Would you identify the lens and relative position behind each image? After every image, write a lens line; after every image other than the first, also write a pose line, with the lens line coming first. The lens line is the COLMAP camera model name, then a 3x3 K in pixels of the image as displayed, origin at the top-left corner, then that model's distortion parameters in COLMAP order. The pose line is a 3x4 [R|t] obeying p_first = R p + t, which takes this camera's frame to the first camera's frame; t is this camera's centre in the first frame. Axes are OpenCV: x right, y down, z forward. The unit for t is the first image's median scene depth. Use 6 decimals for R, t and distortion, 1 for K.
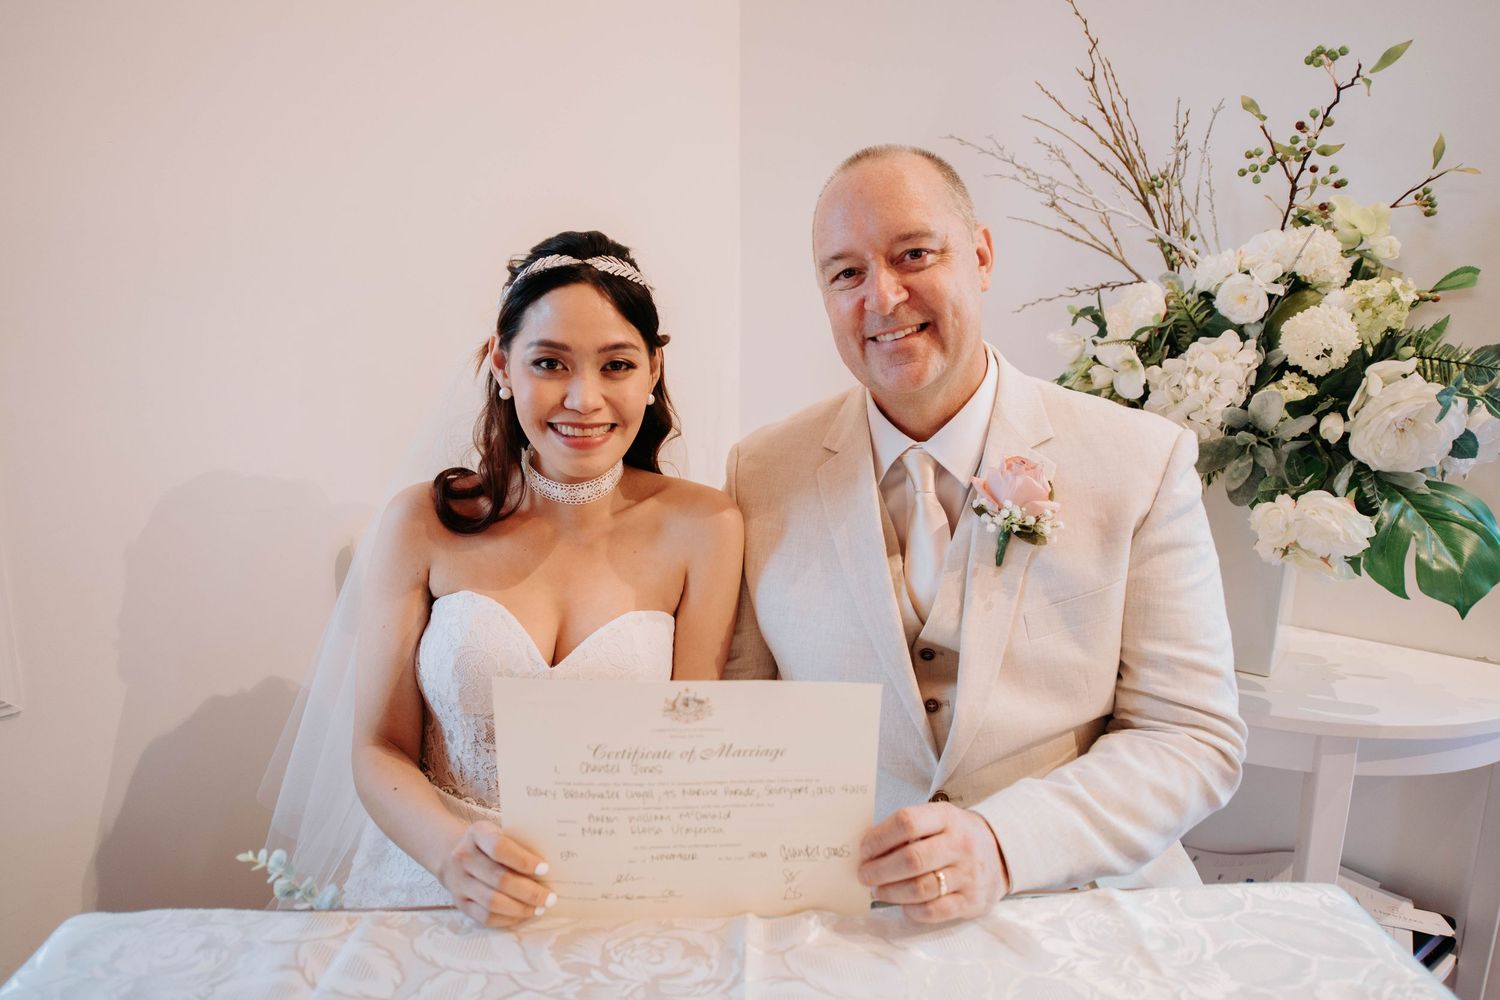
lens RADIAL K [[1017.4, 0, 746.1], [0, 1017.4, 497.3], [0, 0, 1]] dist [0.004147, 0.007229]
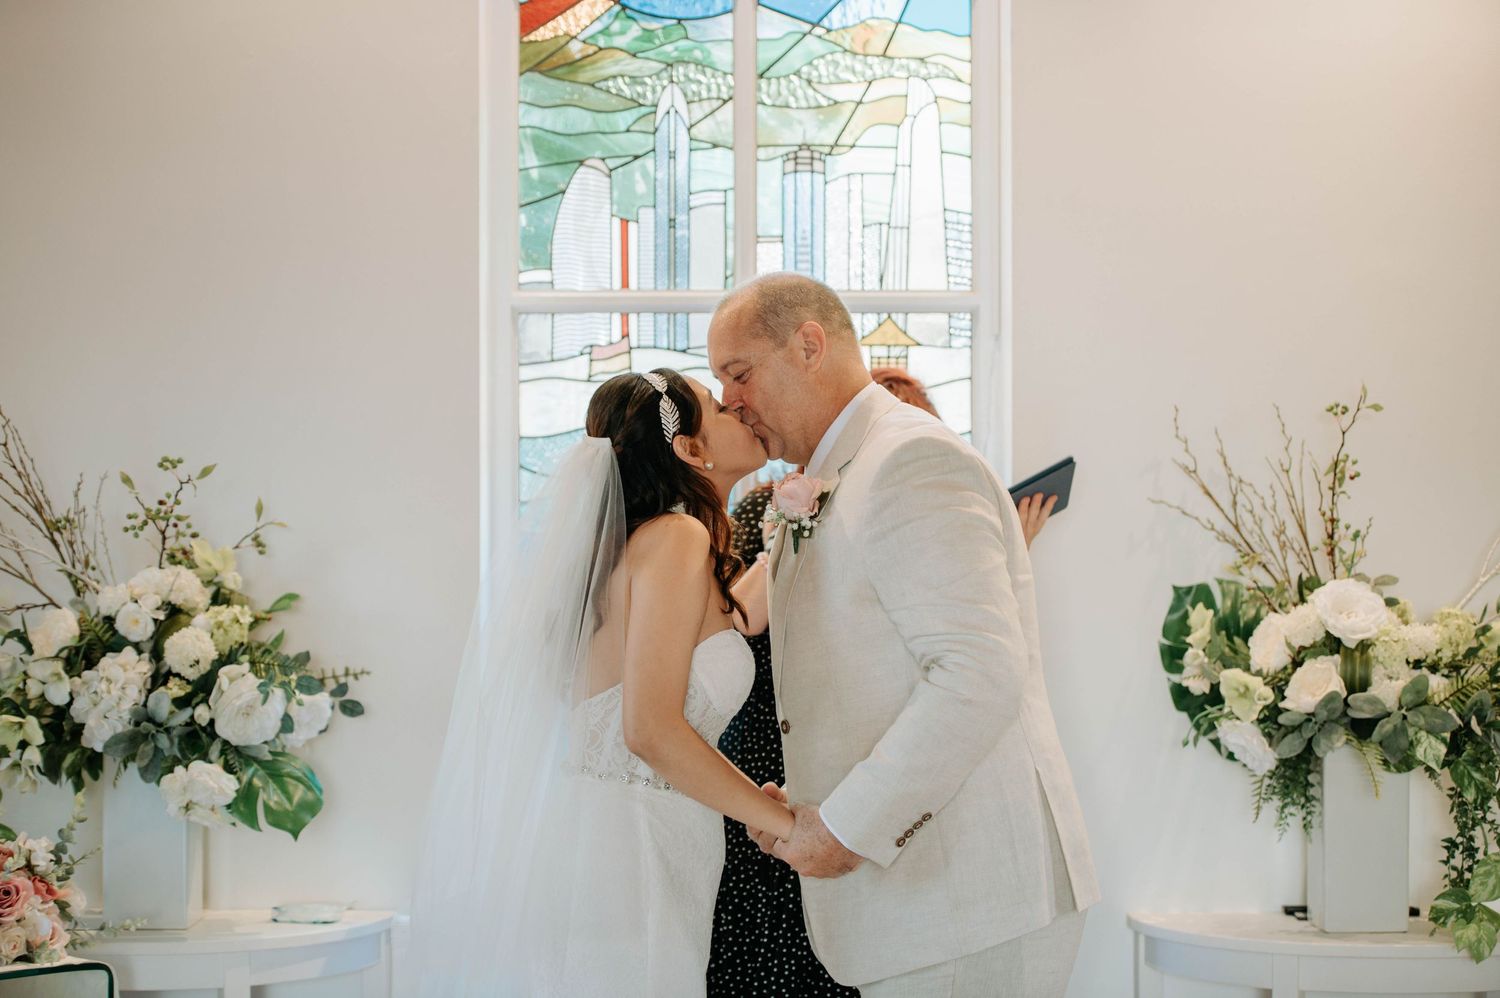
lens RADIAL K [[3032.3, 0, 749.3], [0, 3032.3, 498.6], [0, 0, 1]] dist [-0.110410, 0.000000]
pose [[0.804171, -0.005150, 0.594376, -1.163258], [0.125601, 0.978855, -0.161454, 0.367596], [-0.580976, 0.204491, 0.787813, -2.504832]]
